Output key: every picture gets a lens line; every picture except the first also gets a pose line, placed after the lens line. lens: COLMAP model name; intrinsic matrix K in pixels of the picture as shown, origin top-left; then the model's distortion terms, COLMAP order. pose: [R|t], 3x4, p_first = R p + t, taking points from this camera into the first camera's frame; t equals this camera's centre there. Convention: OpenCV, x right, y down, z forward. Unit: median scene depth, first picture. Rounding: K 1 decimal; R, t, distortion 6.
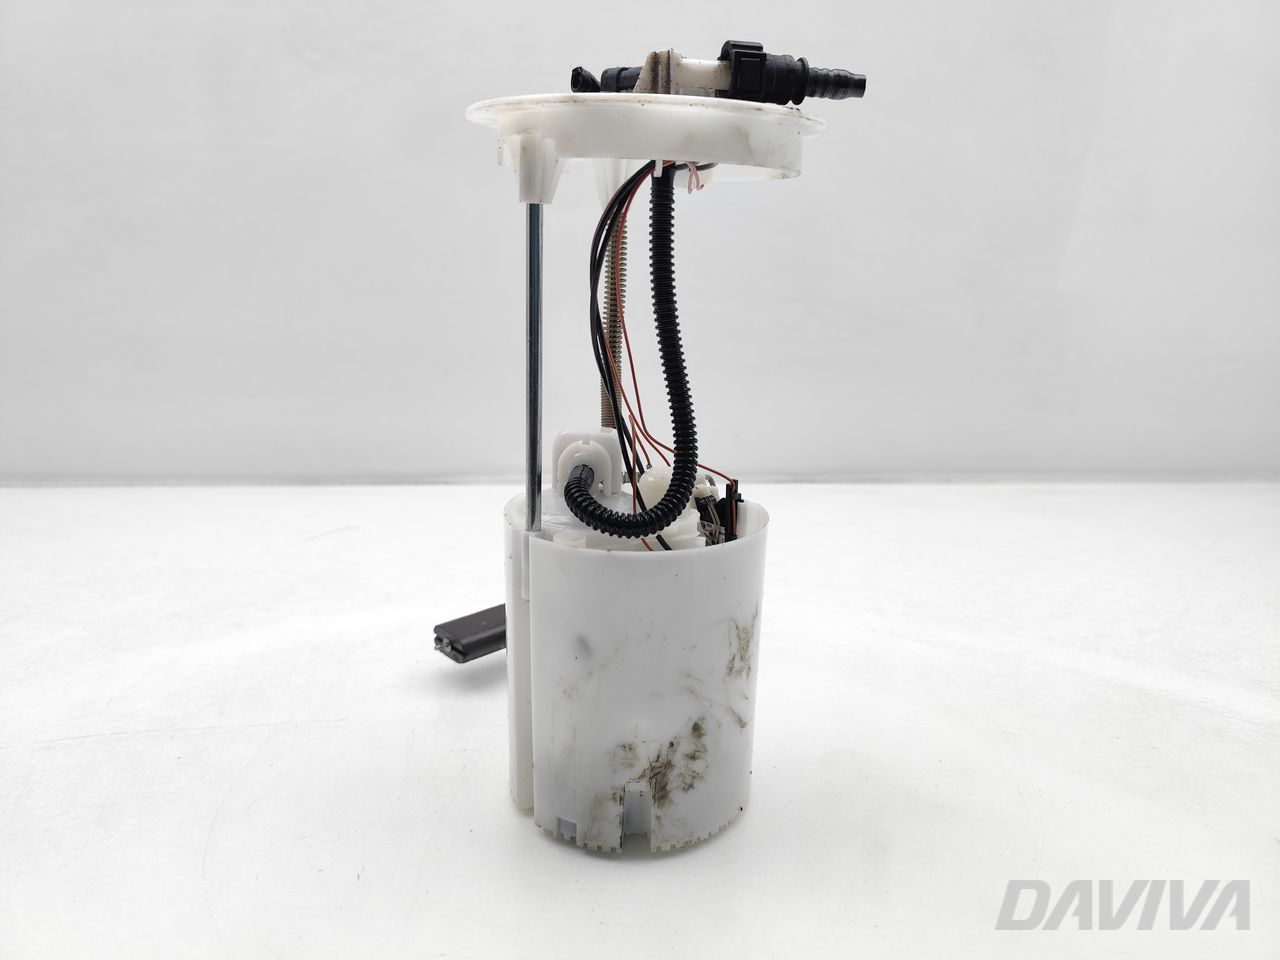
lens RADIAL K [[884.5, 0, 640.0], [0, 884.5, 480.0], [0, 0, 1]] dist [-0.006901, -0.004067]
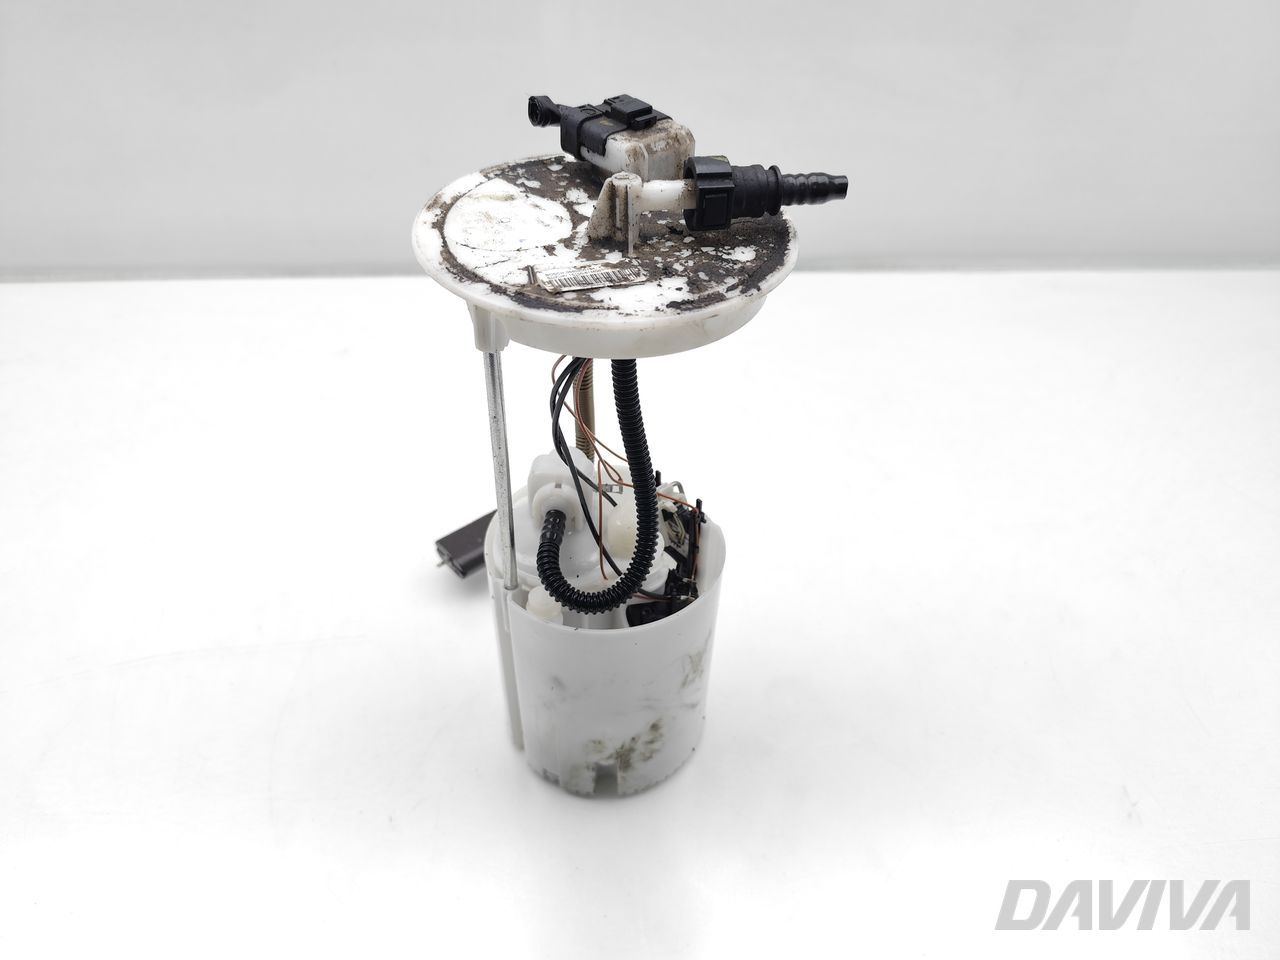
lens RADIAL K [[884.5, 0, 640.0], [0, 884.5, 480.0], [0, 0, 1]] dist [-0.006901, -0.004067]
pose [[0.999789, 0.013910, -0.015137, 0.057346], [-0.005893, 0.899335, 0.437220, -0.548203], [0.019695, -0.437038, 0.899227, 0.054440]]
